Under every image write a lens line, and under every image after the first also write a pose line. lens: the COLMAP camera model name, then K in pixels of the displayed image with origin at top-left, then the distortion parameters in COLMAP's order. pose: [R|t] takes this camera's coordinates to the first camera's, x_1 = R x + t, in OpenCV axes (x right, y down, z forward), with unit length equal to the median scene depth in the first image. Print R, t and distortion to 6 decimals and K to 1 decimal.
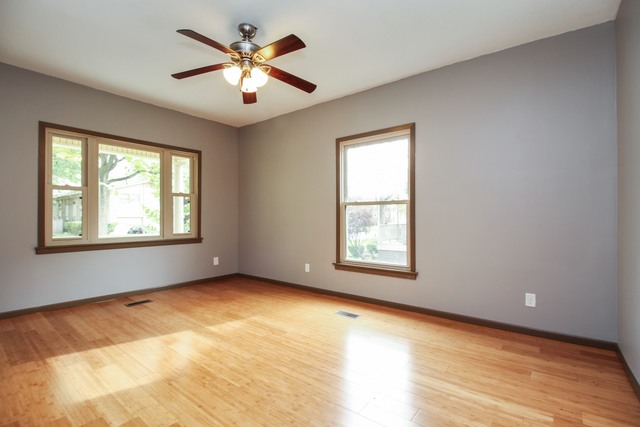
lens RADIAL K [[293.2, 0, 317.4], [0, 293.2, 214.7], [0, 0, 1]] dist [-0.013248, -0.001603]
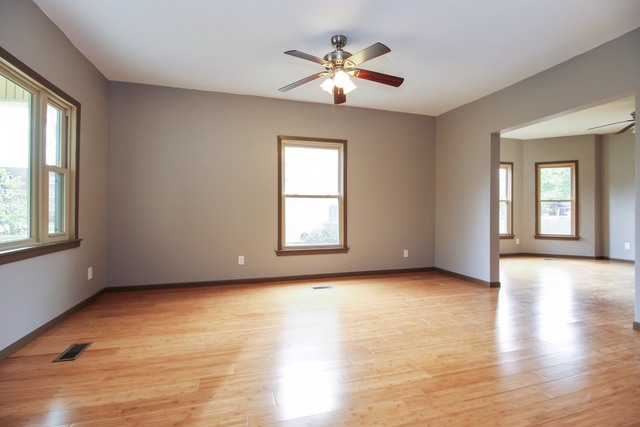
lens RADIAL K [[293.2, 0, 317.4], [0, 293.2, 216.9], [0, 0, 1]] dist [-0.013248, -0.001603]
pose [[0.588370, -0.015658, 0.808440, -0.857608], [-0.005626, 0.999709, 0.023457, 0.018357], [-0.808572, -0.018350, 0.588111, 0.296303]]
